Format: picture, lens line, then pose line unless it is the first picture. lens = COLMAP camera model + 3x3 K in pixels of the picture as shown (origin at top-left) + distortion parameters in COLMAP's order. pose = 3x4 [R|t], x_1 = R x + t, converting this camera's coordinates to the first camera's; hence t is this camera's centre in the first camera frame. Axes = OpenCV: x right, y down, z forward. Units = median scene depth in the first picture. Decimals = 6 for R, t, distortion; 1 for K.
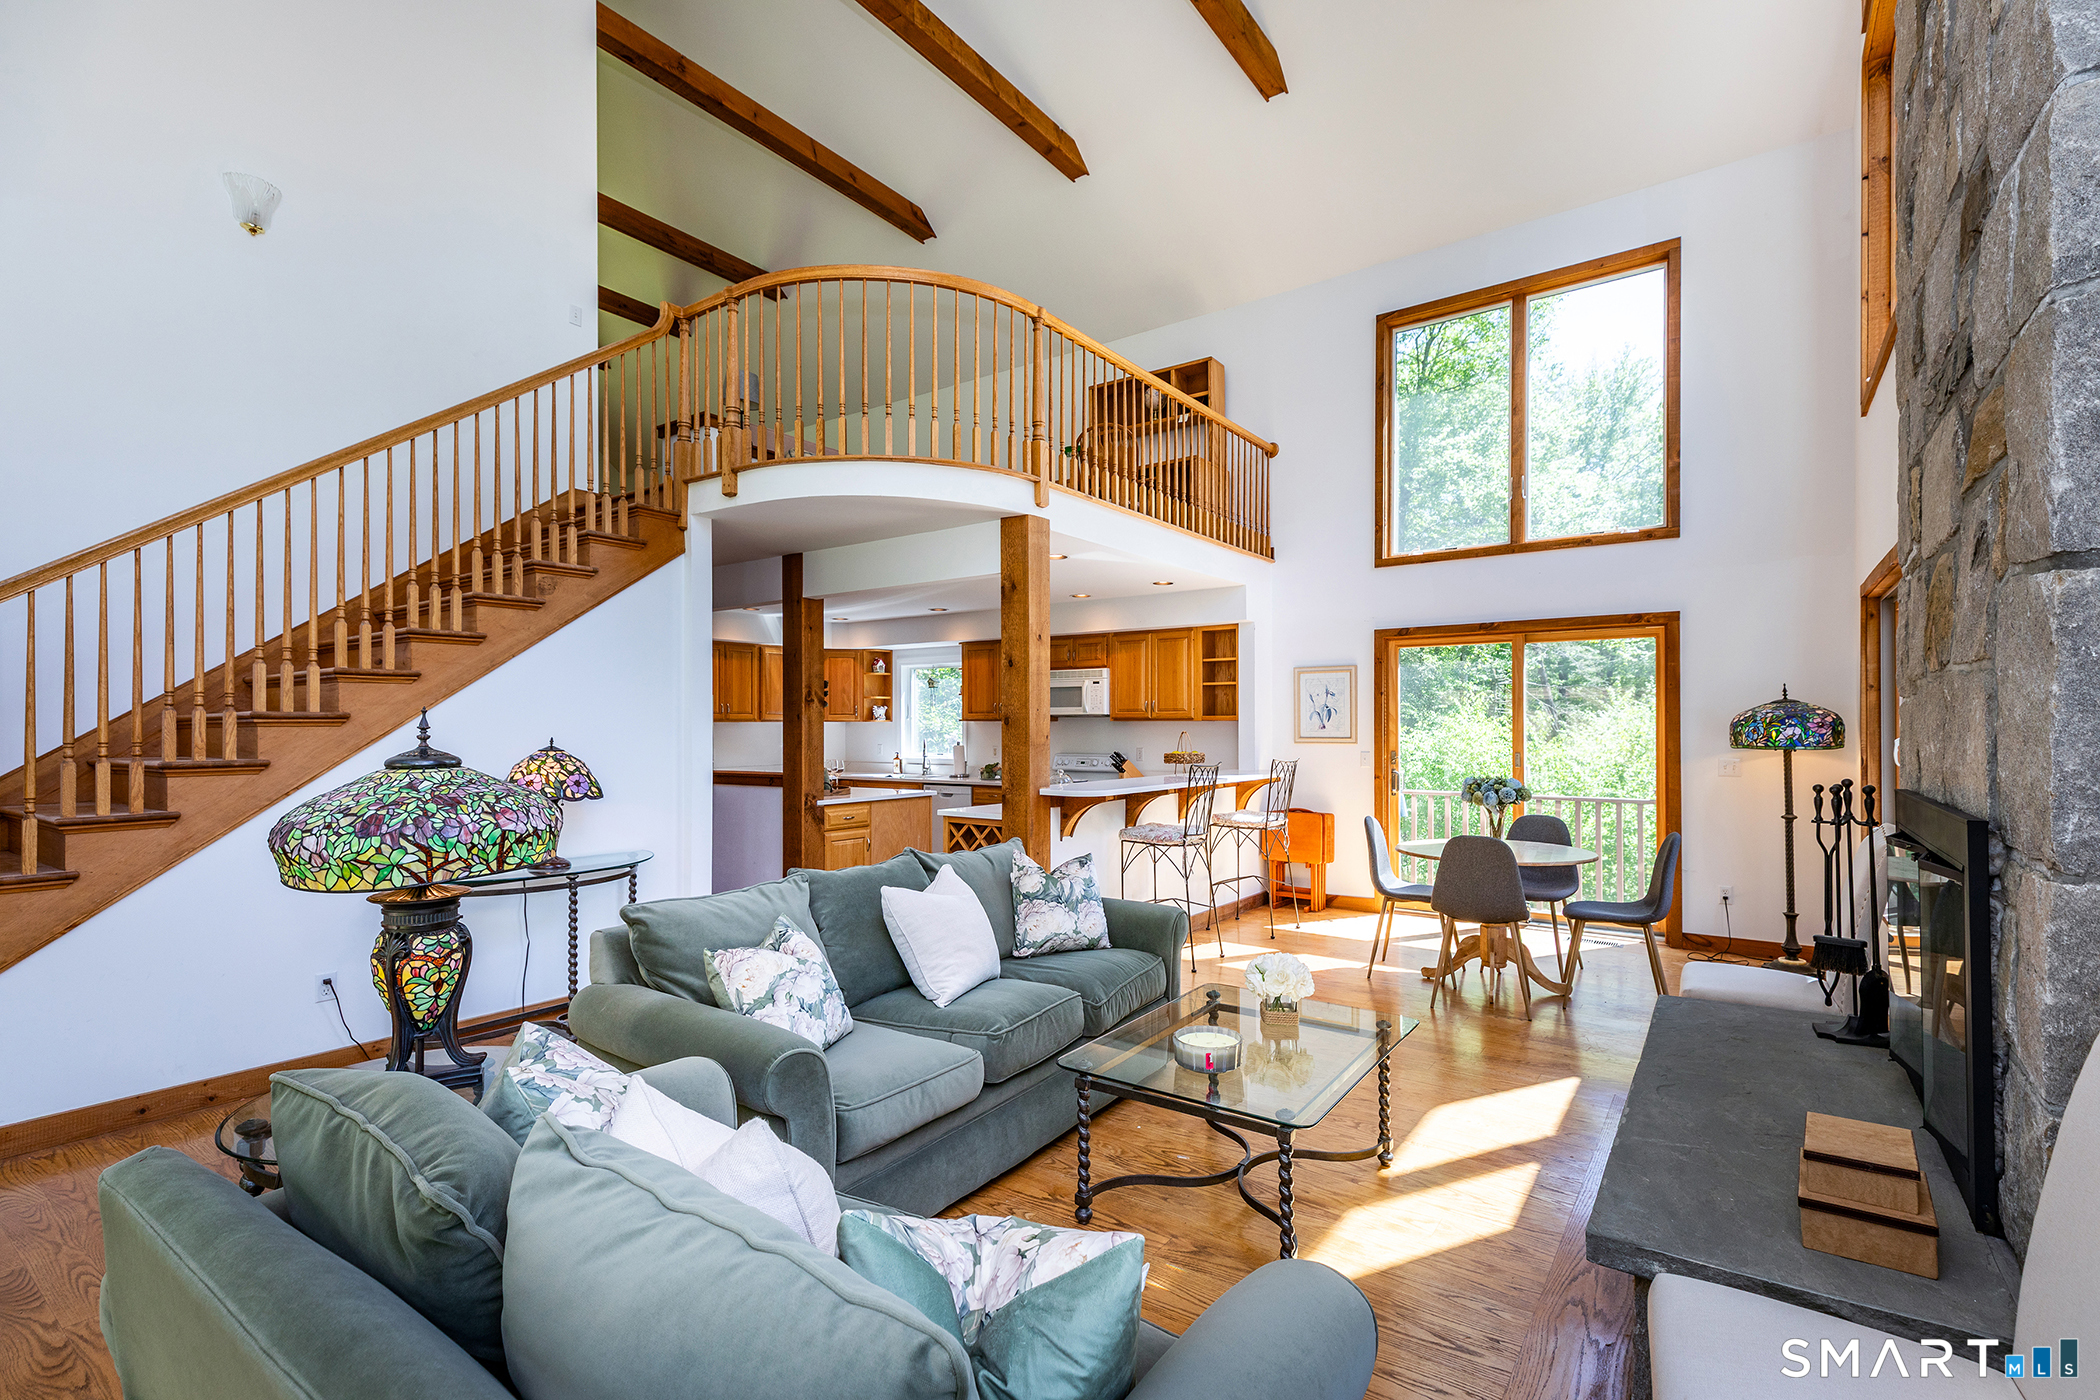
lens RADIAL K [[949.8, 0, 980.9], [0, 949.8, 739.0], [0, 0, 1]] dist [0.020509, -0.008185]
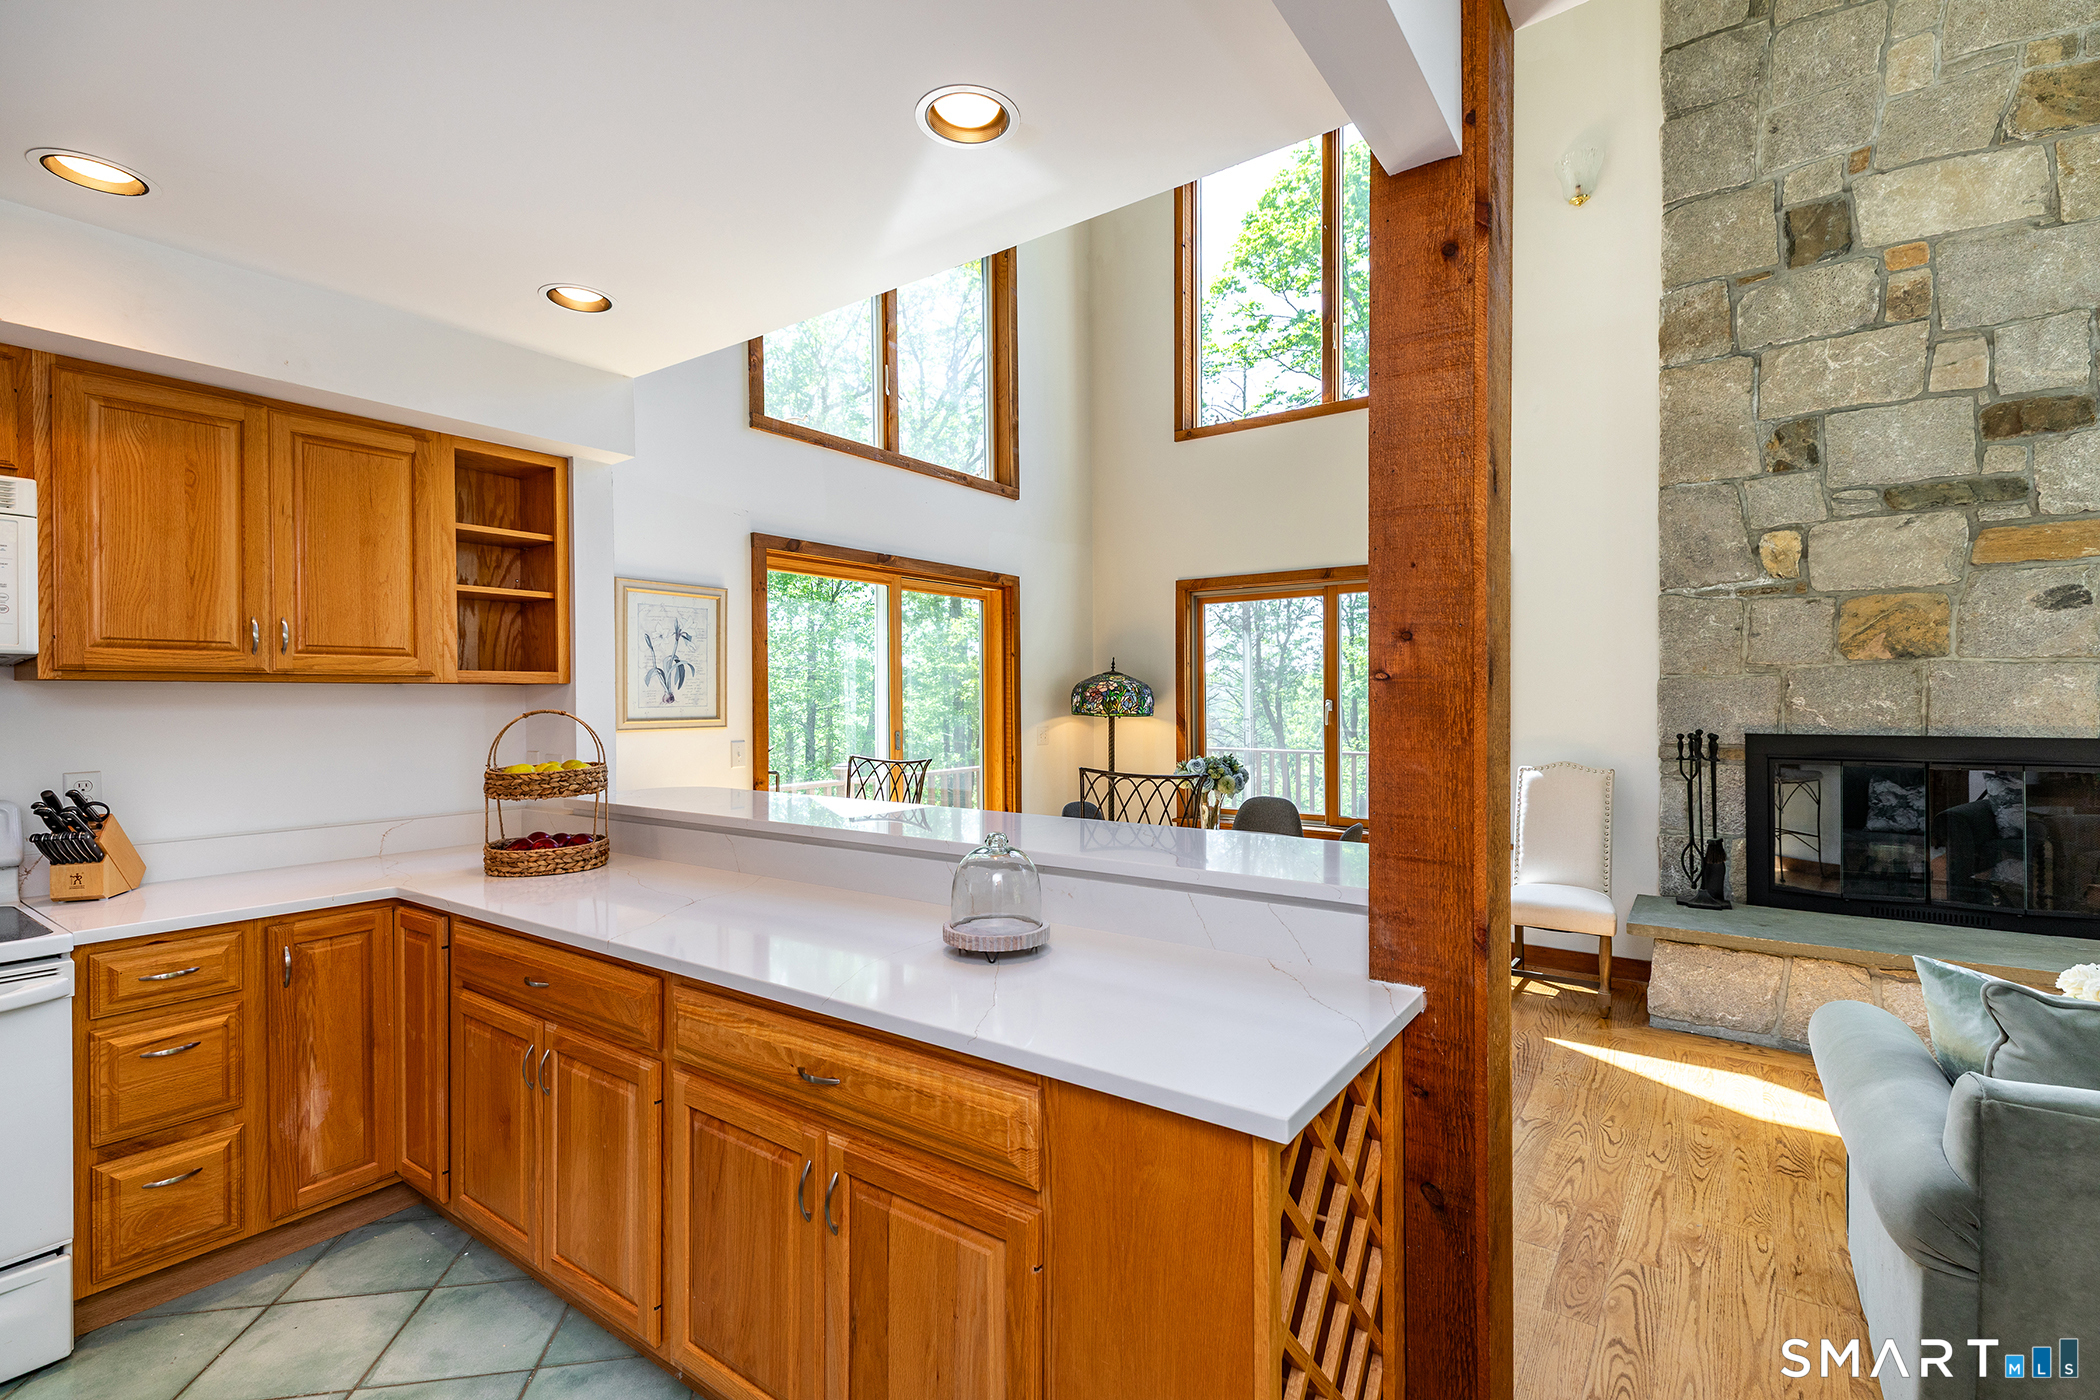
lens RADIAL K [[949.8, 0, 1091.0], [0, 949.8, 703.8], [0, 0, 1]] dist [0.020509, -0.008185]
pose [[-0.088890, -0.005128, 0.996028, -0.162747], [0.019223, 0.999792, 0.006863, -0.008041], [-0.995856, 0.019756, -0.088773, 0.728889]]
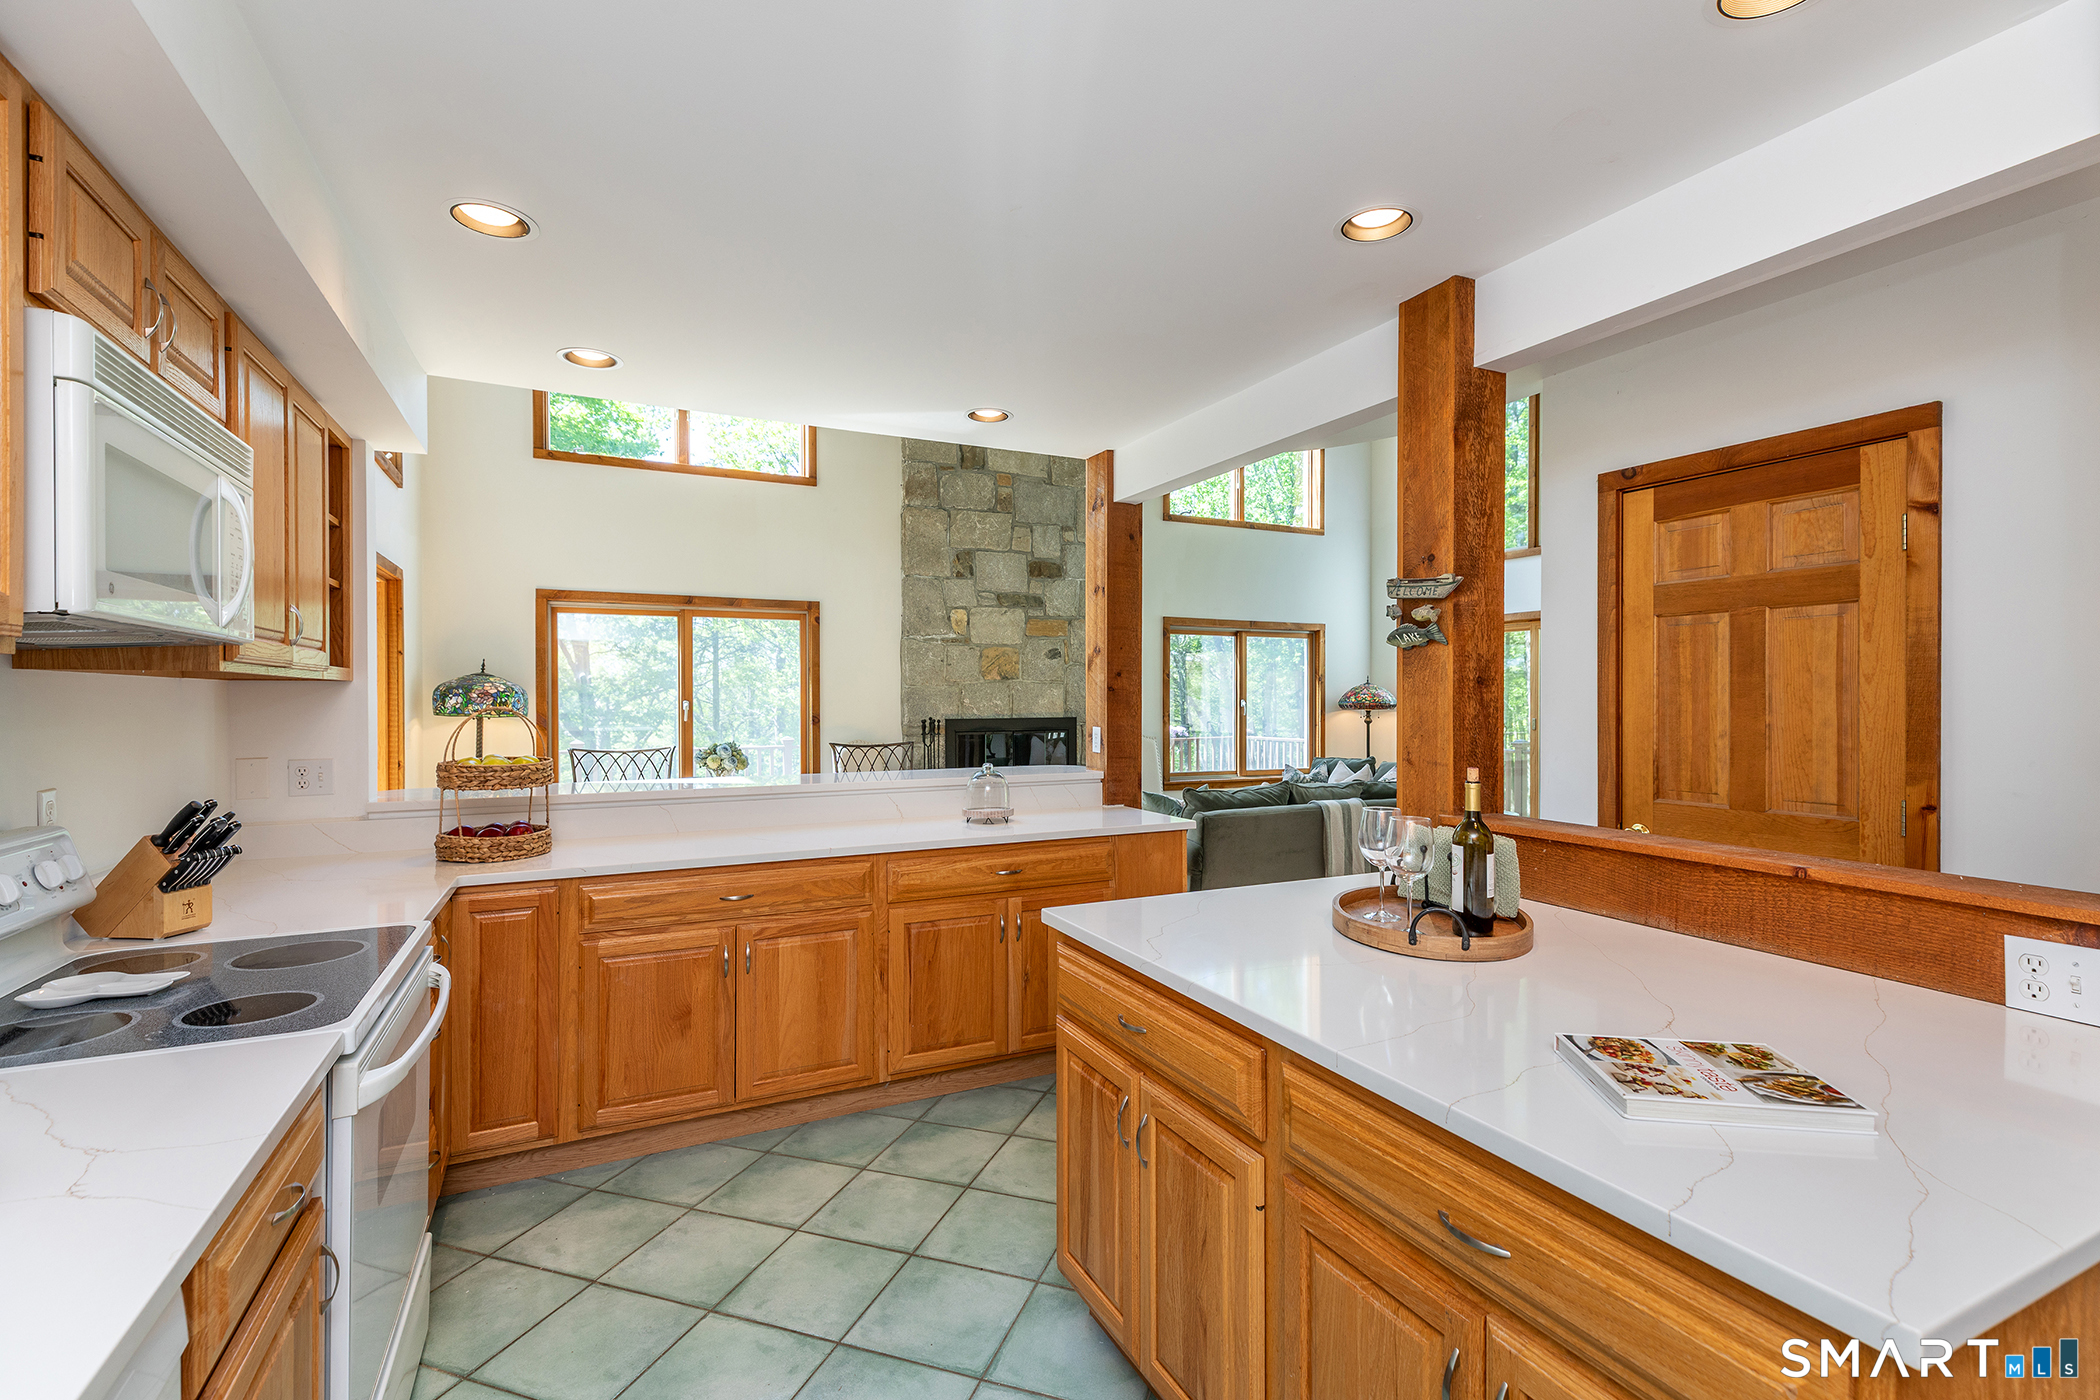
lens RADIAL K [[949.8, 0, 1001.5], [0, 949.8, 686.5], [0, 0, 1]] dist [0.020509, -0.008185]
pose [[-0.887357, 0.007161, 0.461027, -0.156371], [0.009529, 0.999951, 0.002809, -0.015339], [-0.460985, 0.006886, -0.887381, 1.124446]]
